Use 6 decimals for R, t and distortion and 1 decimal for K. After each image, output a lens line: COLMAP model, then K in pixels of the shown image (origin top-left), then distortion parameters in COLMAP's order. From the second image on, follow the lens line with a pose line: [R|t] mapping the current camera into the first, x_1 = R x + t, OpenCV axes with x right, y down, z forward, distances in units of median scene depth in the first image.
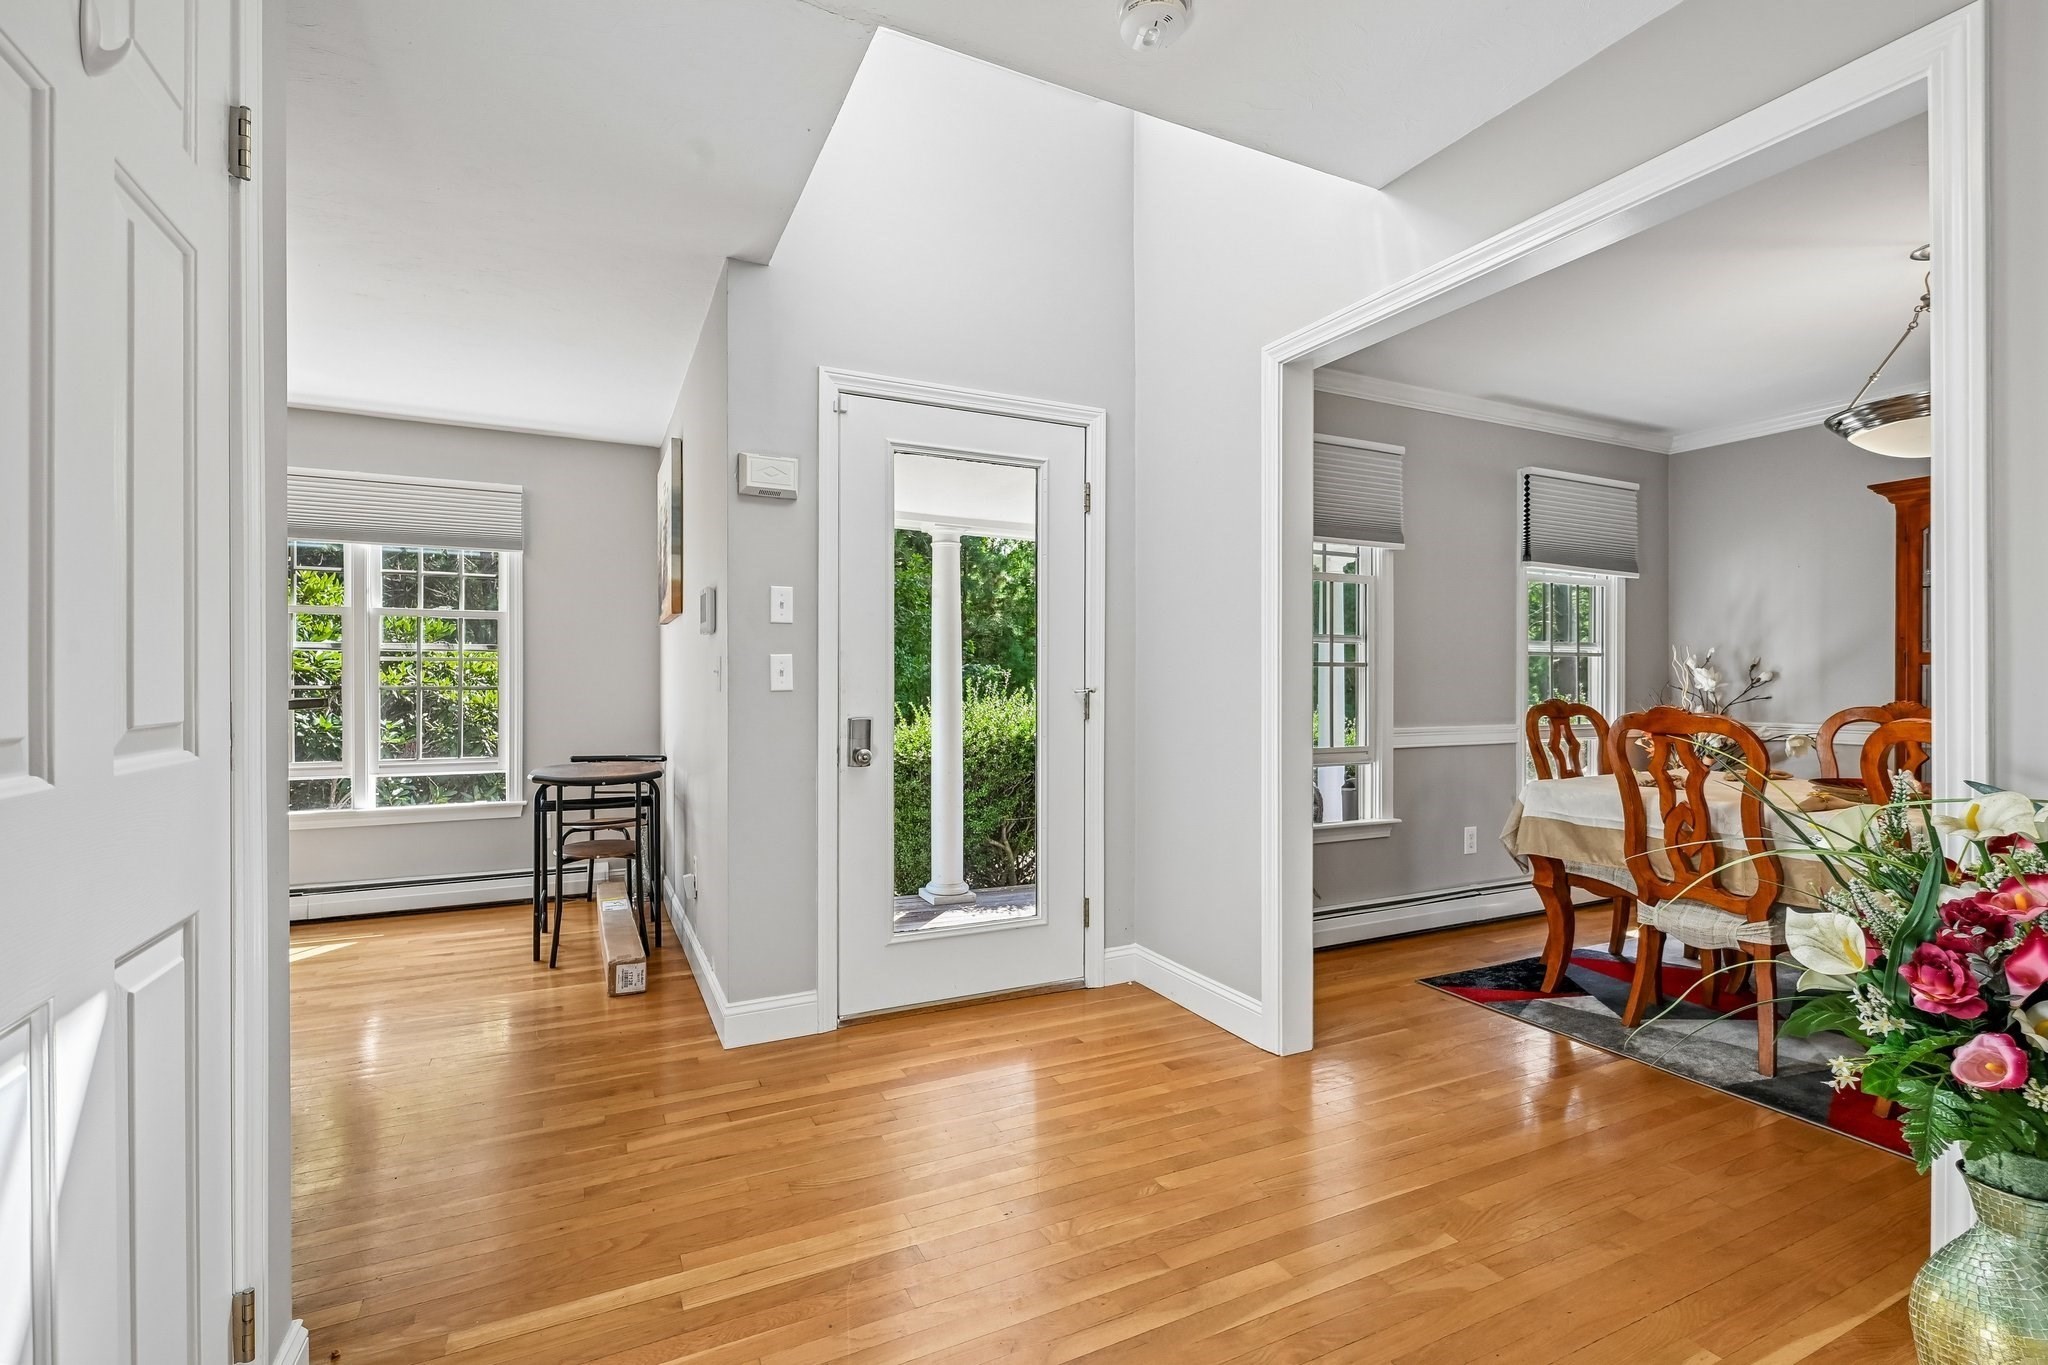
lens RADIAL K [[920.8, 0, 1024.0], [0, 920.8, 682.5], [0, 0, 1]] dist [0.000506, -0.000050]
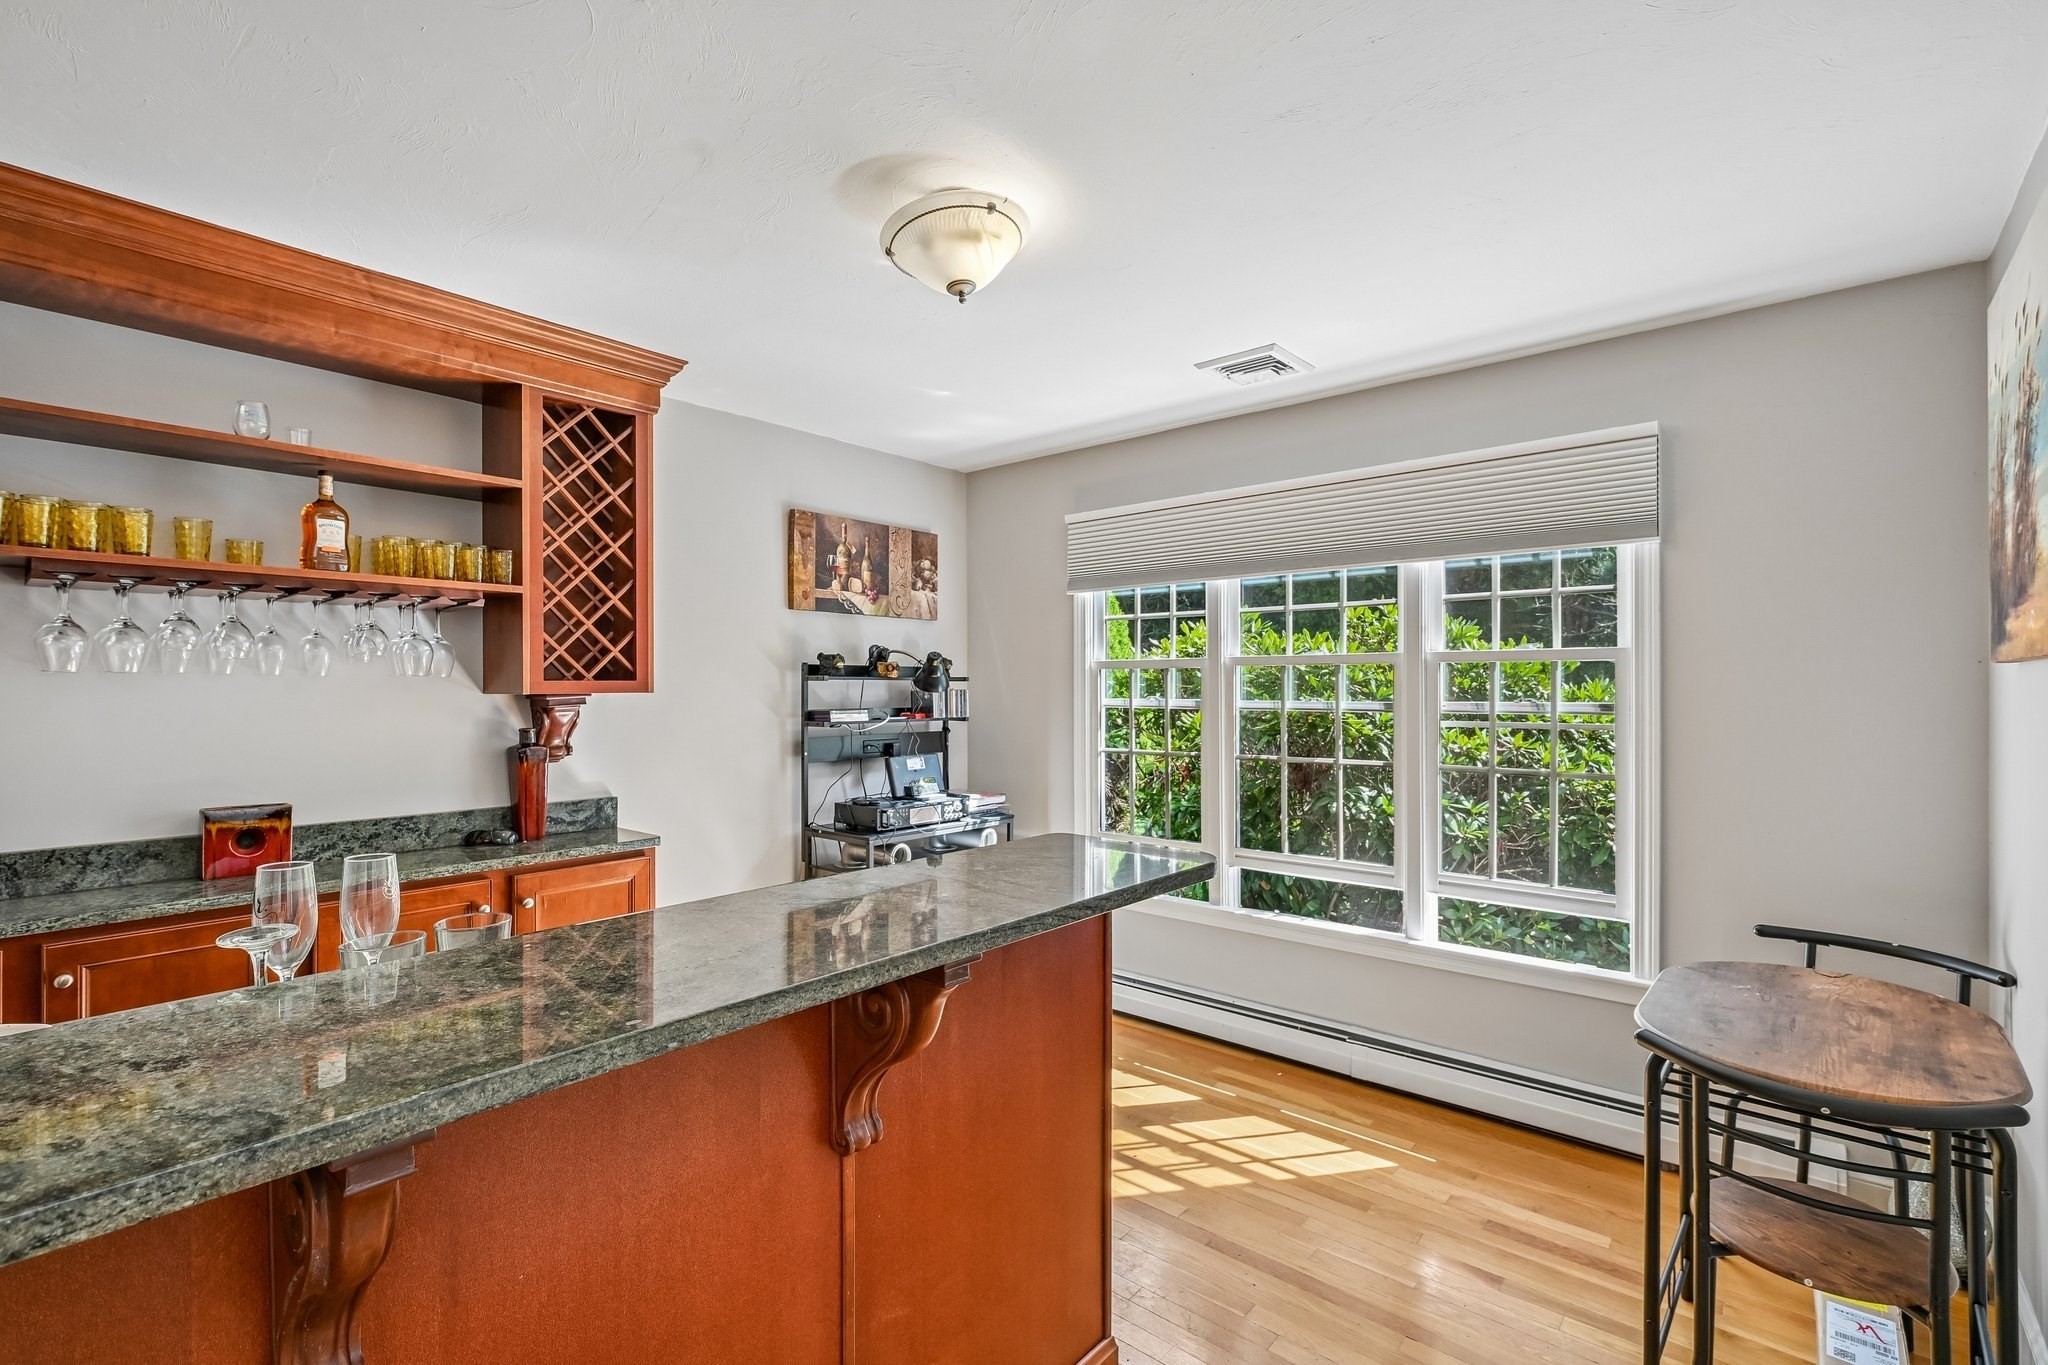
lens RADIAL K [[920.8, 0, 1024.0], [0, 920.8, 682.5], [0, 0, 1]] dist [0.000506, -0.000050]
pose [[0.390166, -0.005360, -0.920729, -0.183406], [0.003384, 0.999985, -0.004388, -0.054344], [0.920738, -0.001403, 0.390178, 0.433519]]
